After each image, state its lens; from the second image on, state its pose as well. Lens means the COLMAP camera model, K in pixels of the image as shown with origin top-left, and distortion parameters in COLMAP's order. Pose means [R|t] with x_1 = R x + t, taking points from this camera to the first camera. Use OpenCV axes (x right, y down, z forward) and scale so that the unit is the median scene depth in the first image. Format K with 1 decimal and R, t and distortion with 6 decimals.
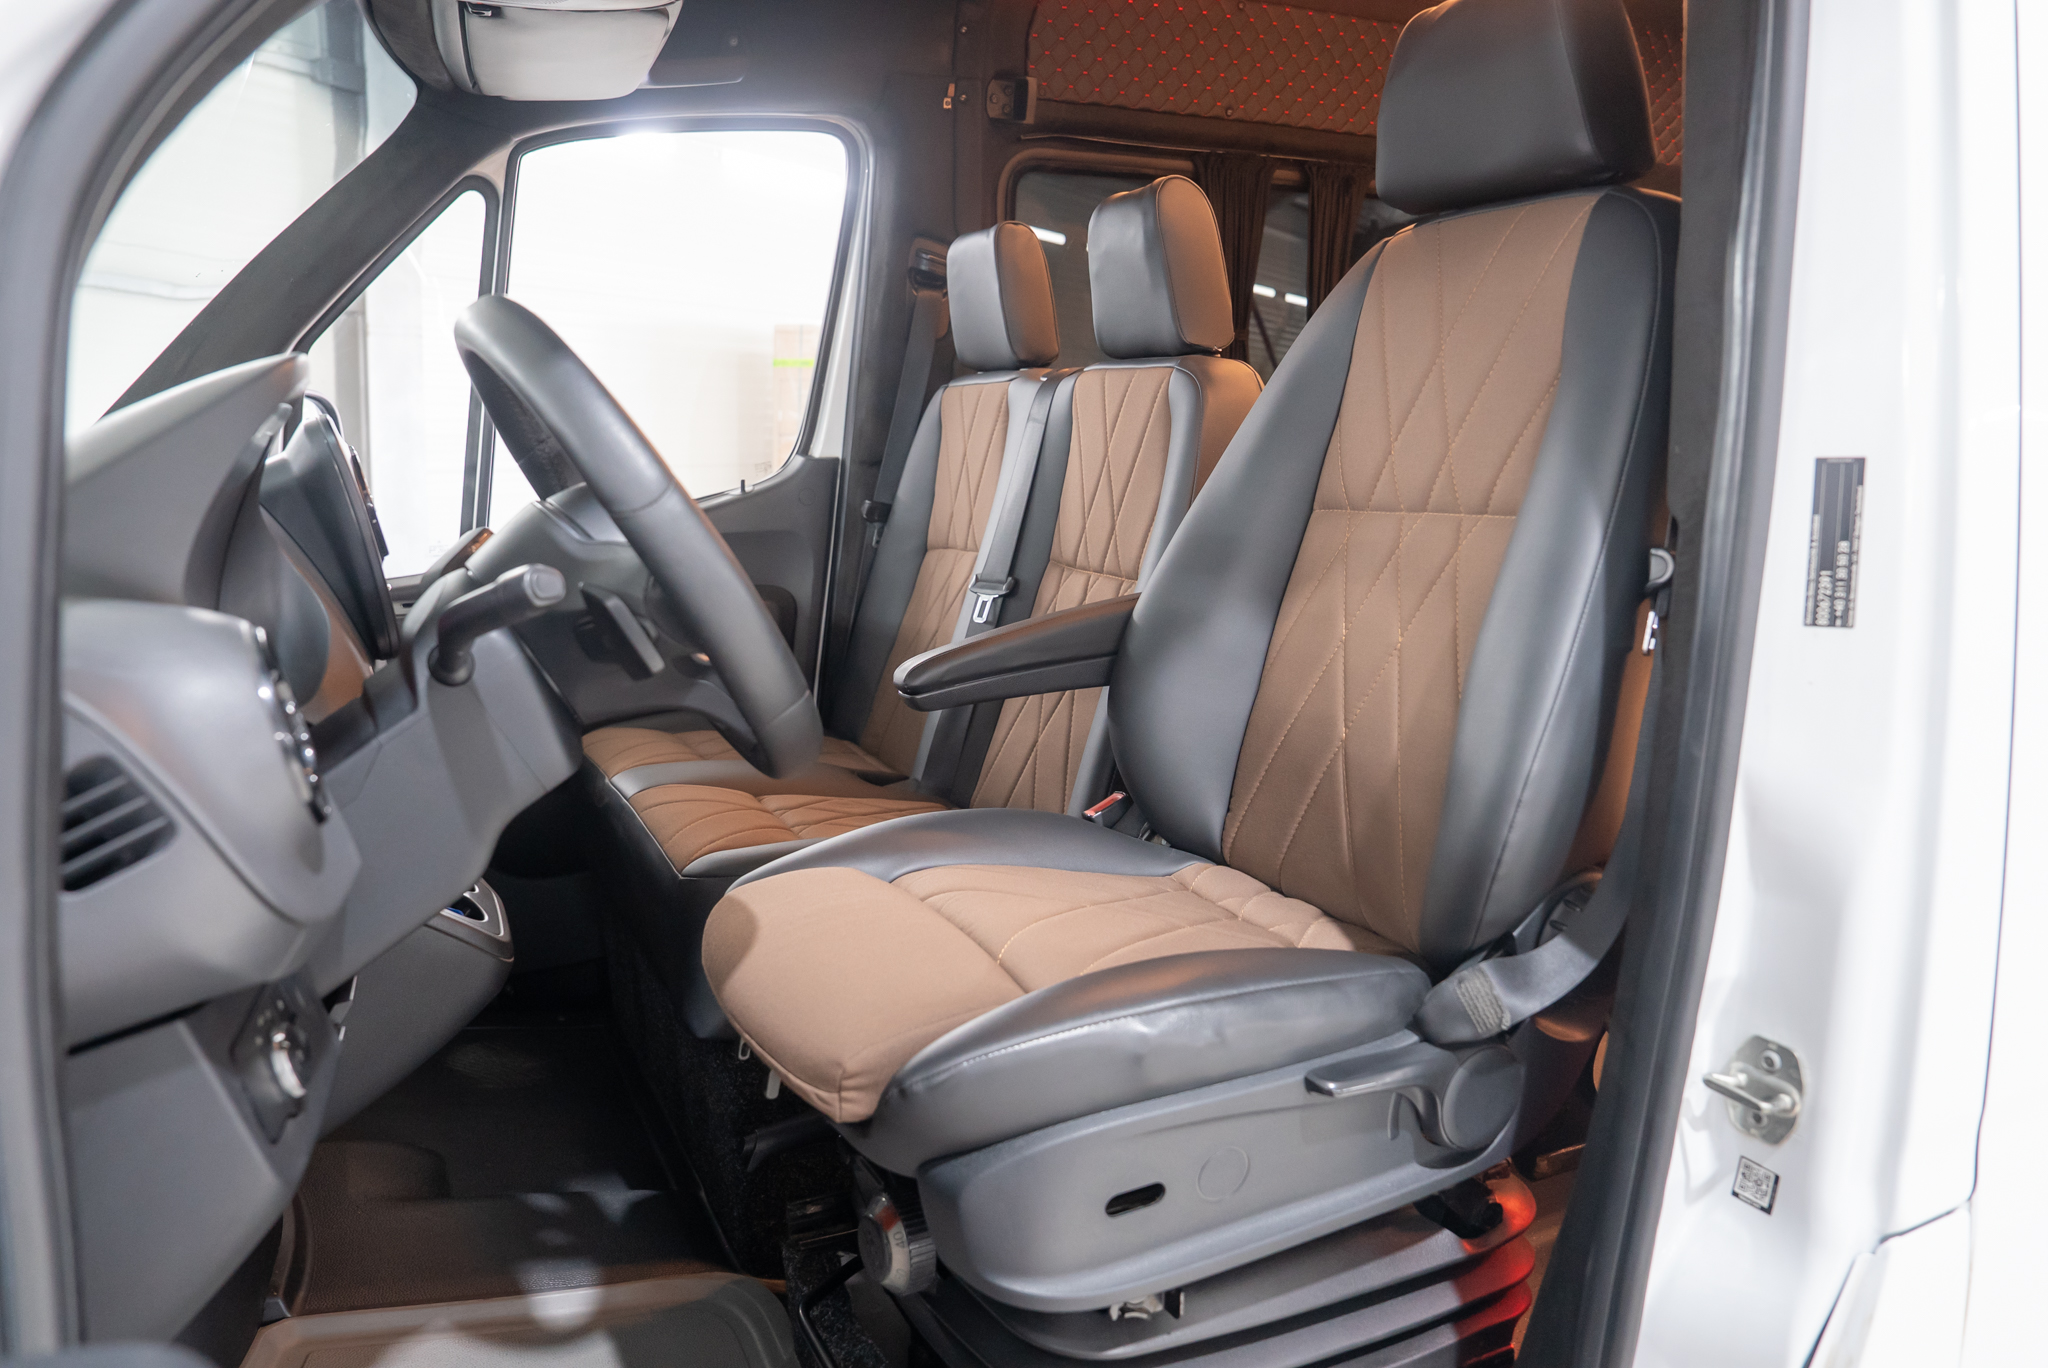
lens RADIAL K [[1414.5, 0, 1015.0], [0, 1414.5, 689.7], [0, 0, 1]] dist [-0.117447, 0.086168]
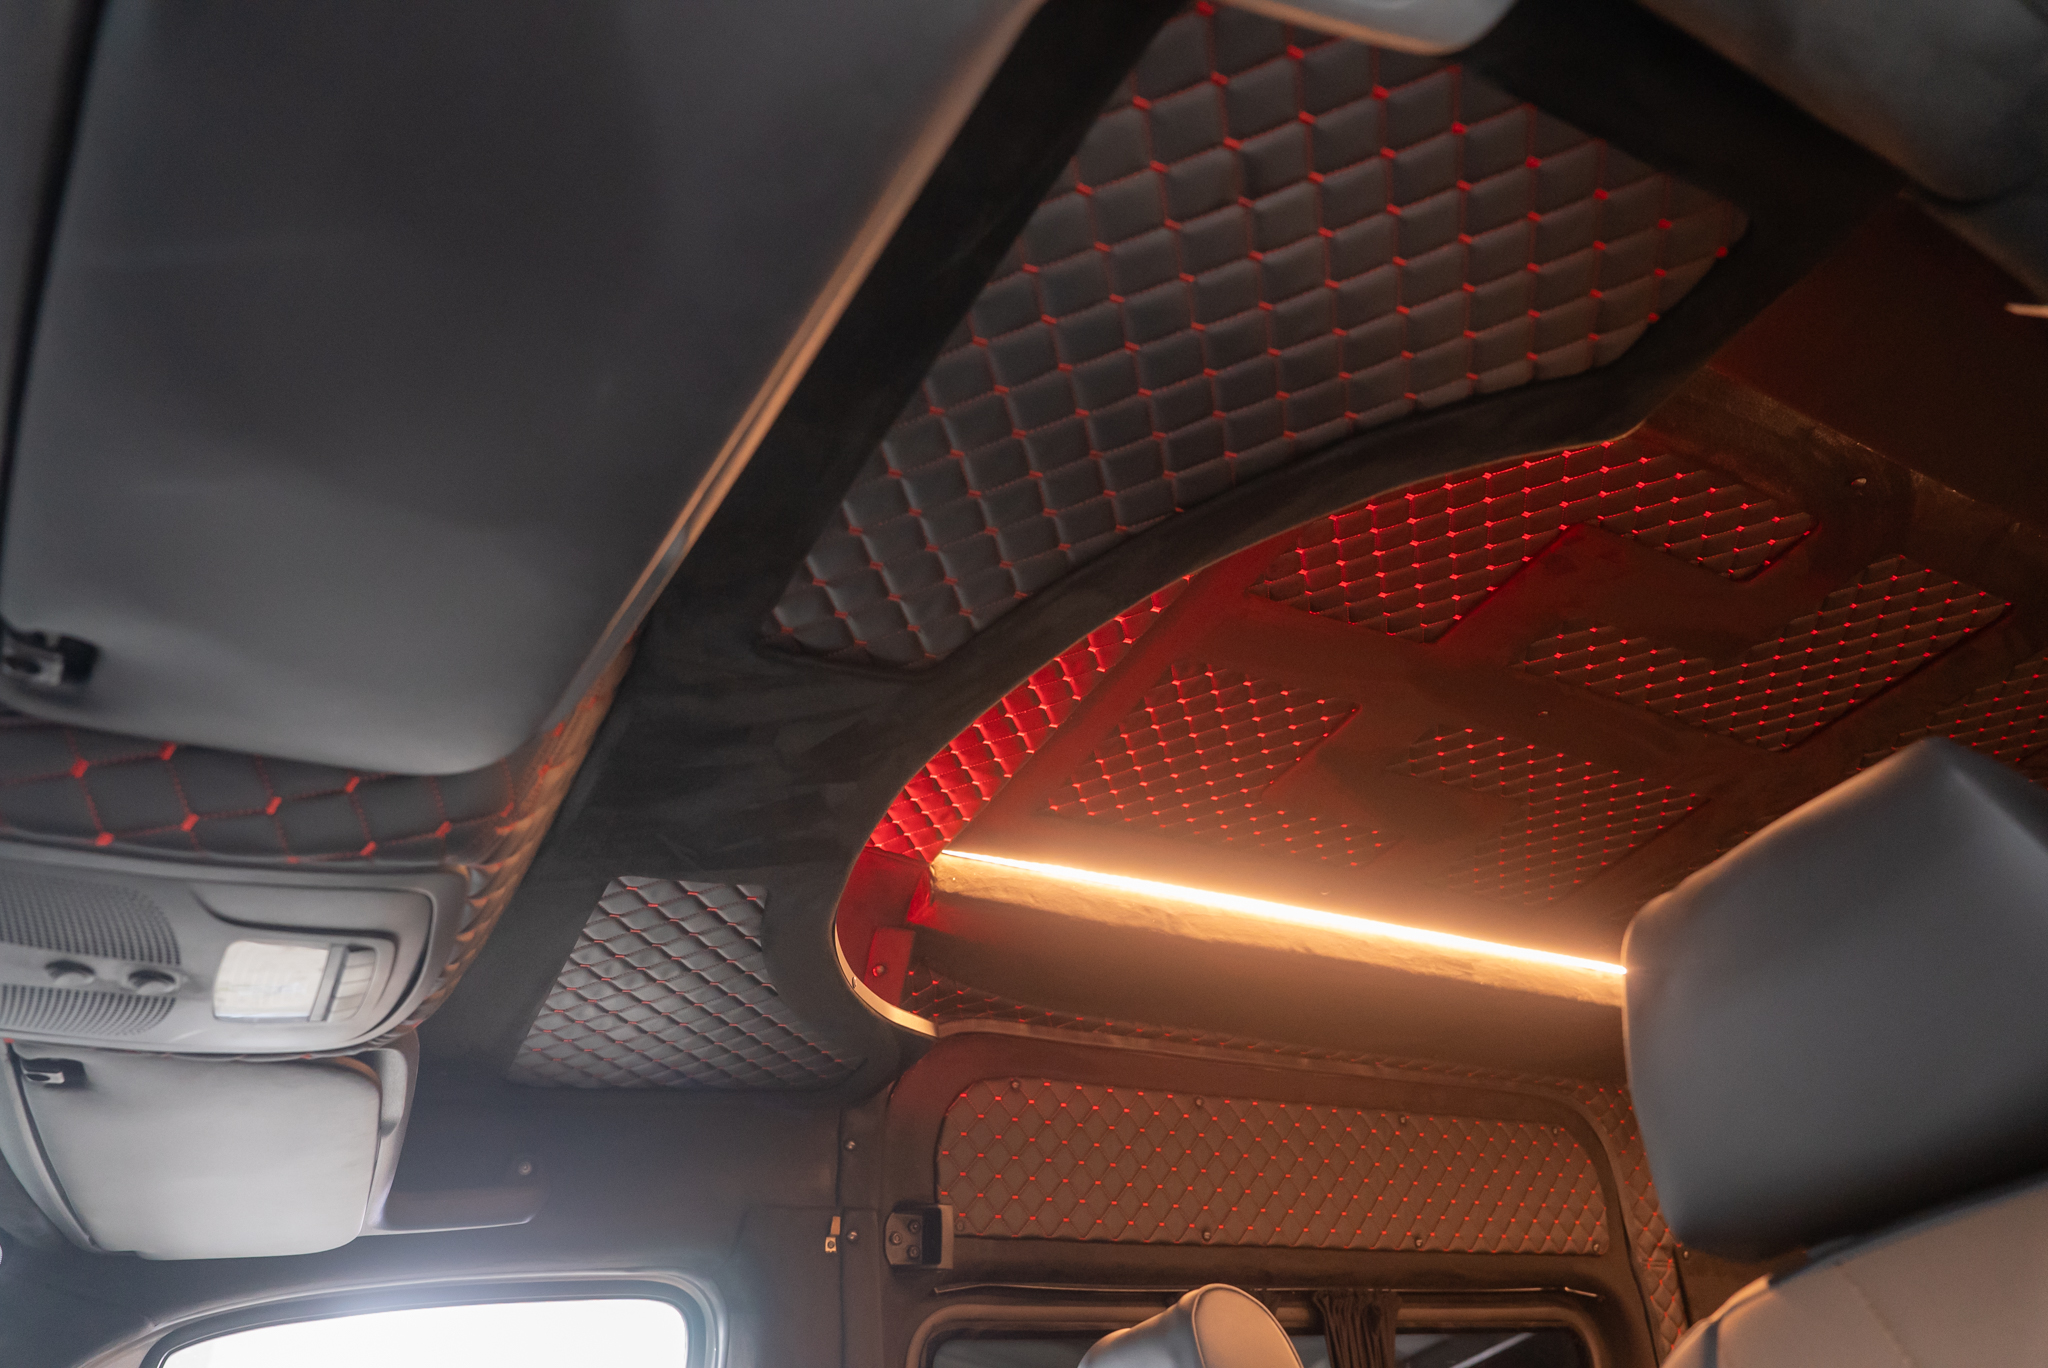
lens RADIAL K [[1414.5, 0, 1015.0], [0, 1414.5, 689.7], [0, 0, 1]] dist [-0.117447, 0.086168]
pose [[0.993833, -0.045977, 0.100909, -0.013101], [0.105176, 0.679165, -0.726411, -0.085851], [-0.035135, 0.732544, 0.679812, 0.293384]]
